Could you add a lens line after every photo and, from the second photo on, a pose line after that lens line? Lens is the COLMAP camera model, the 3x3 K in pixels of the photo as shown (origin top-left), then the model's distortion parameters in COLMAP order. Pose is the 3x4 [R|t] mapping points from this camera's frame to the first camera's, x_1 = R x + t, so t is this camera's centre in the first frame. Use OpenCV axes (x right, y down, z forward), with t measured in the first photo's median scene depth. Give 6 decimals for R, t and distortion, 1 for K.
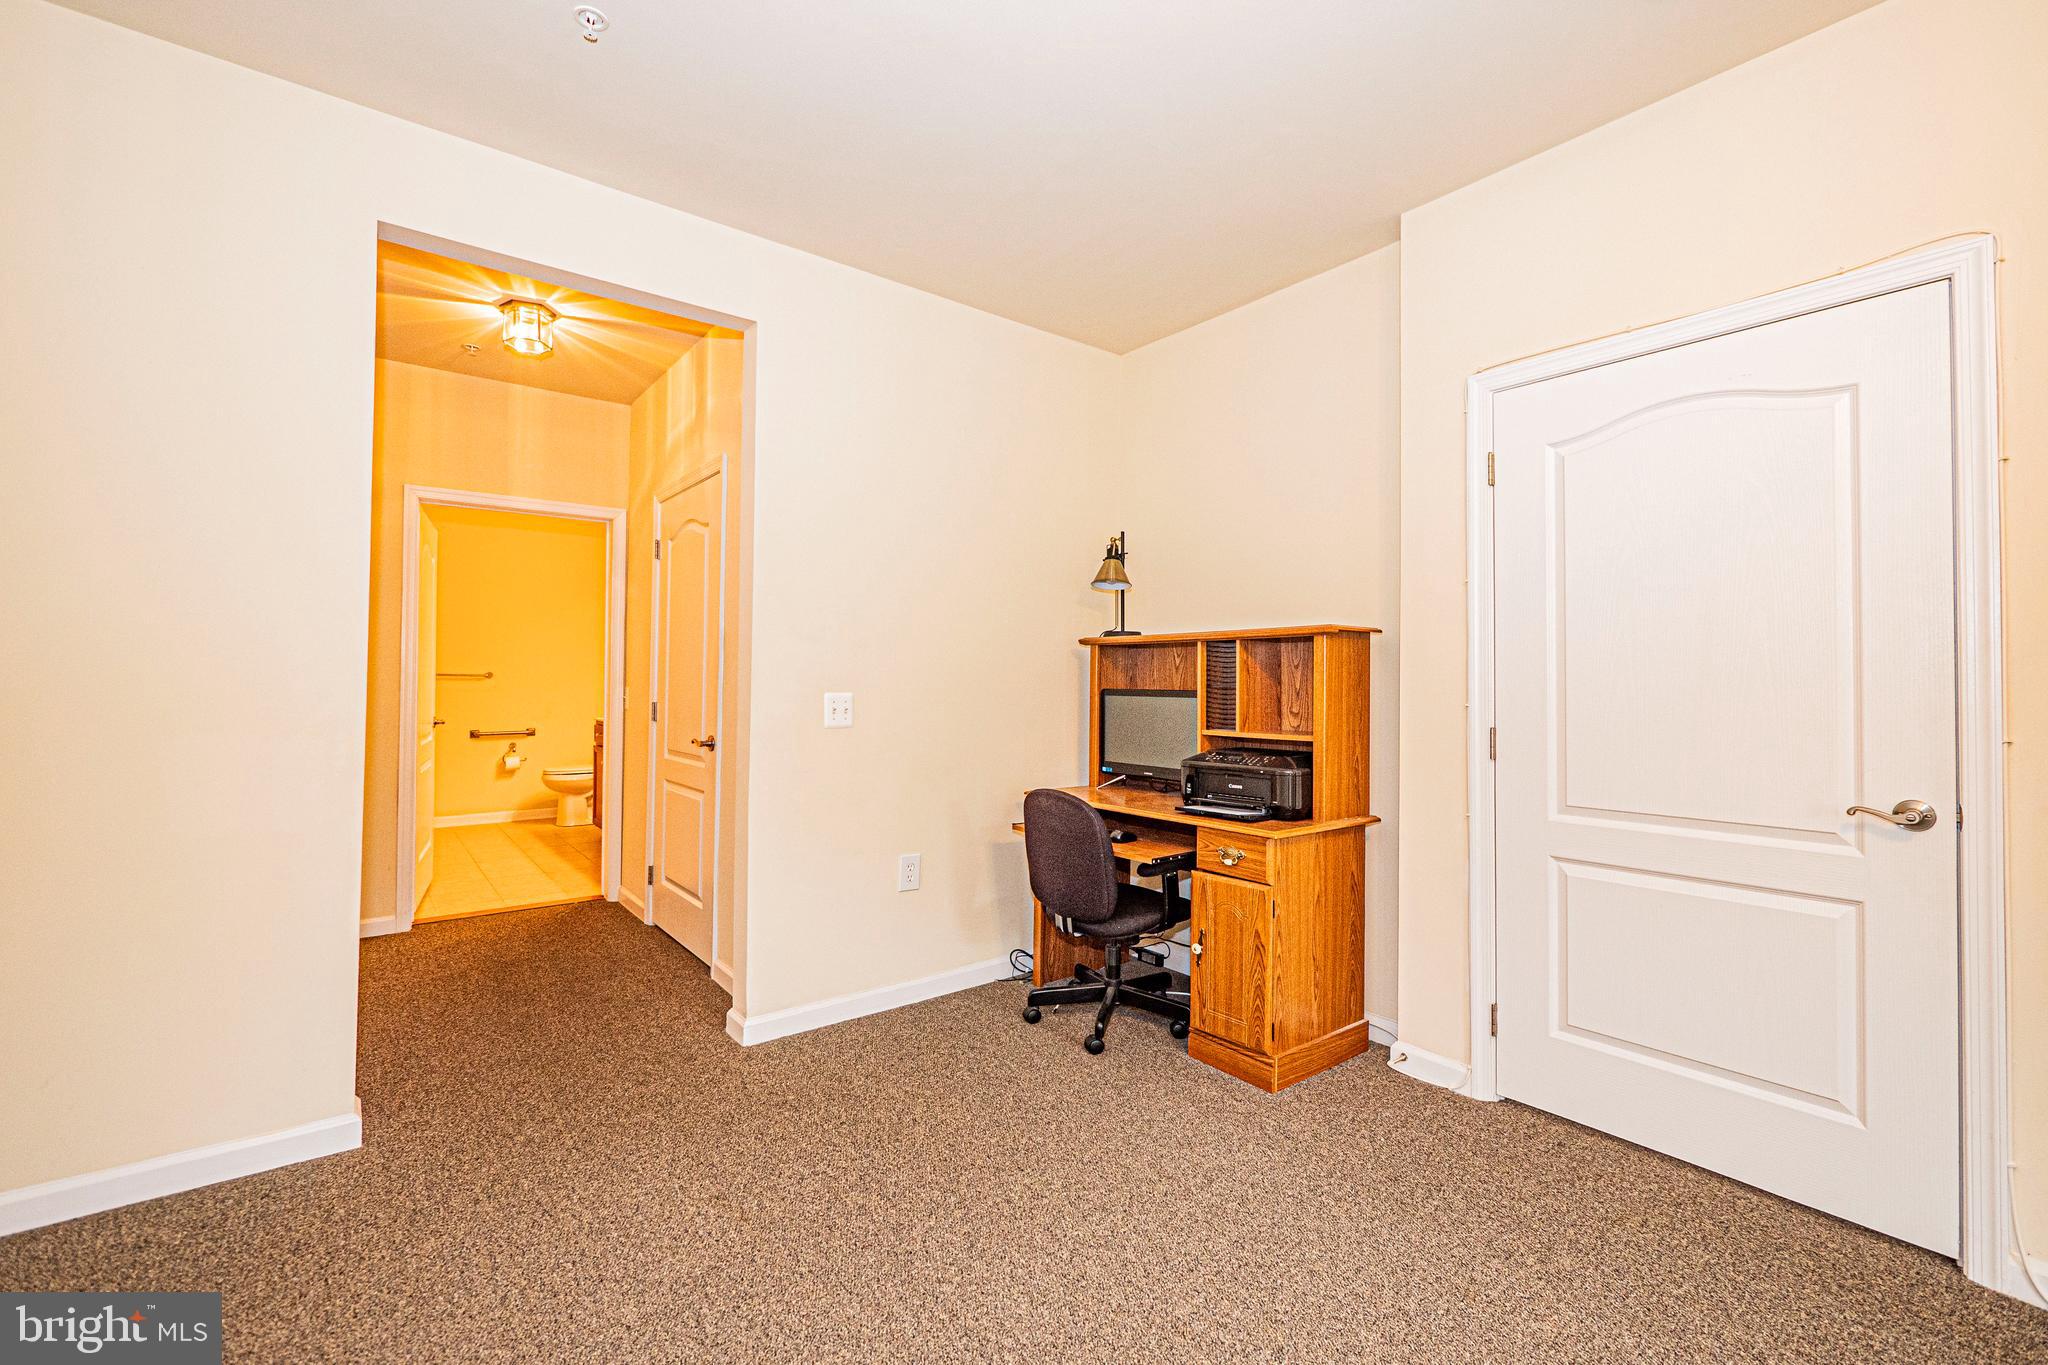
lens RADIAL K [[858.9, 0, 1015.2], [0, 858.9, 672.1], [0, 0, 1]] dist [-0.002699, -0.000084]
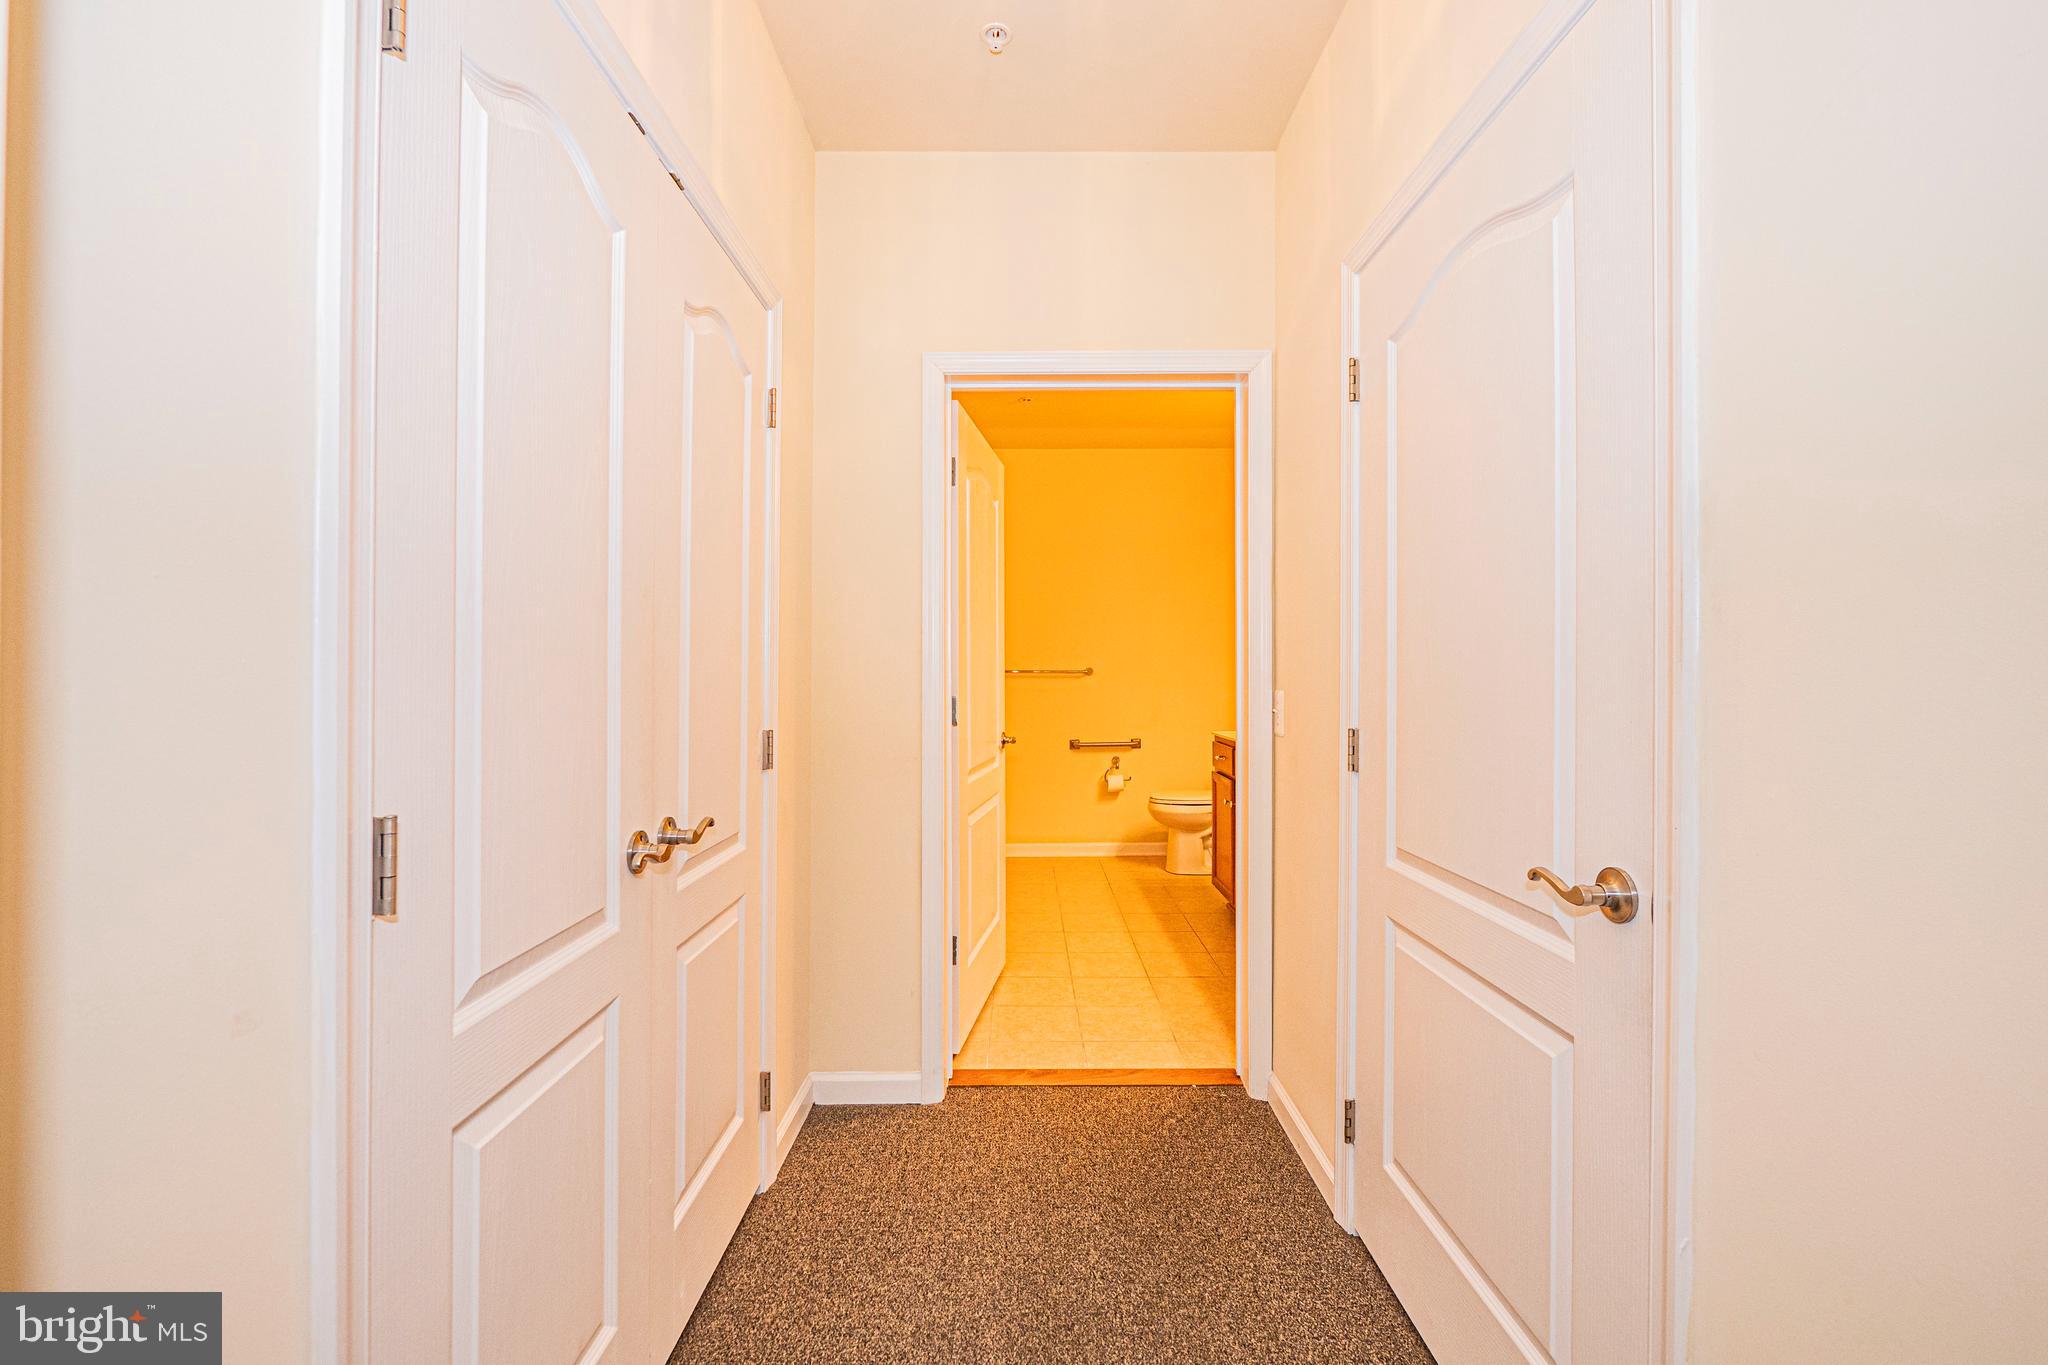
lens RADIAL K [[858.9, 0, 1015.2], [0, 858.9, 672.1], [0, 0, 1]] dist [-0.002699, -0.000084]
pose [[0.784200, -0.009991, -0.620428, -0.324202], [0.014090, 0.999899, 0.001708, 0.003387], [0.620349, -0.010081, 0.784261, 0.628442]]
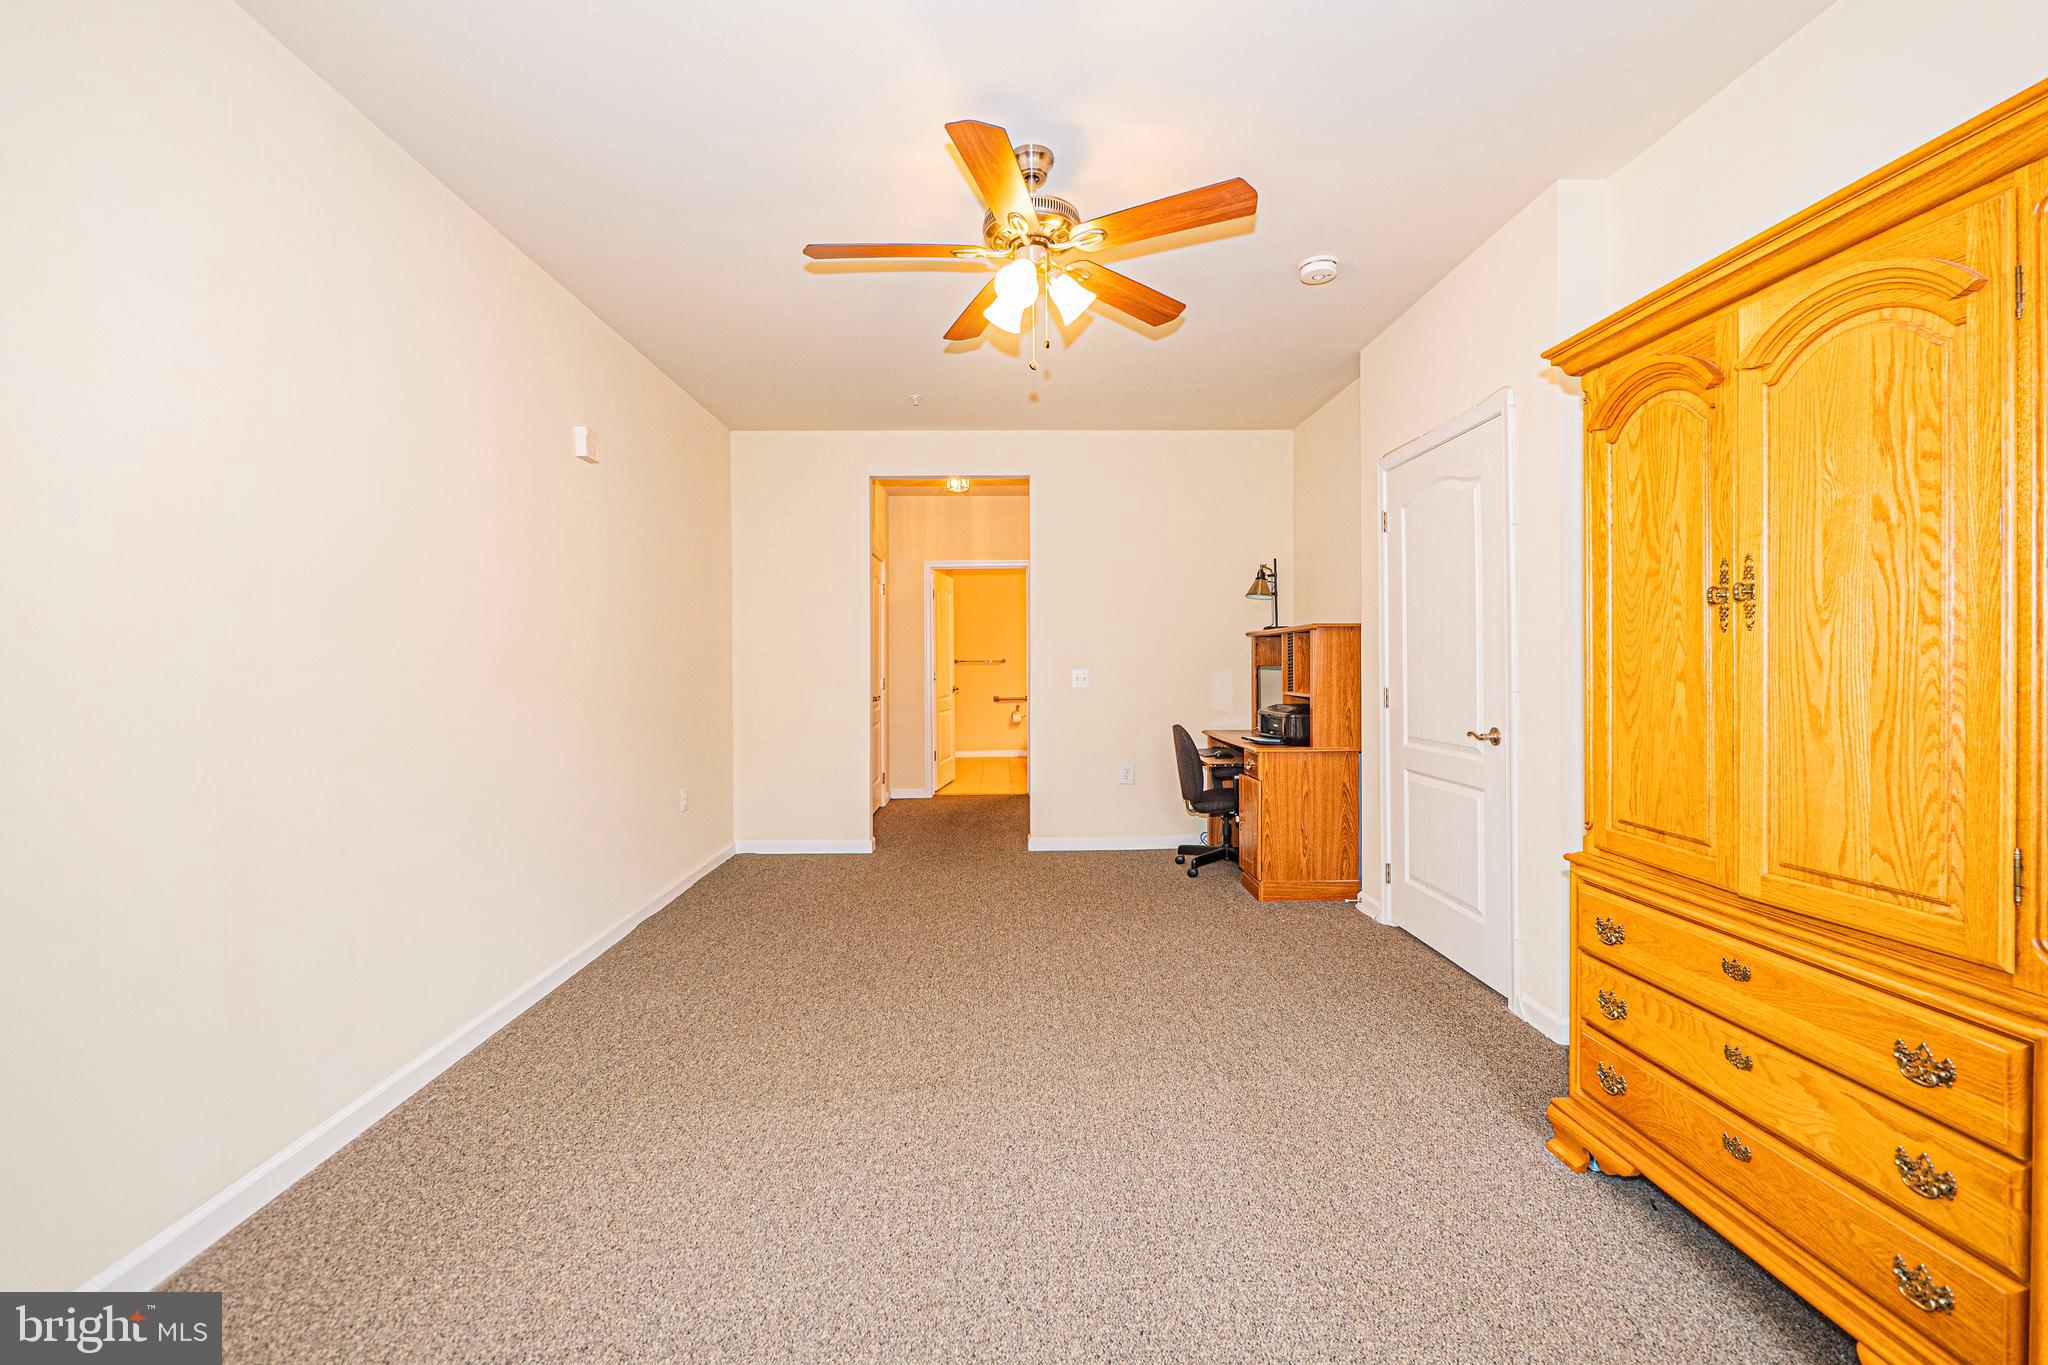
lens RADIAL K [[858.9, 0, 1015.2], [0, 858.9, 672.1], [0, 0, 1]] dist [-0.002699, -0.000084]
pose [[0.799191, -0.007525, -0.601031, 0.648958], [0.021194, 0.999653, 0.015667, -0.001141], [0.600704, -0.025259, 0.799072, -0.442285]]
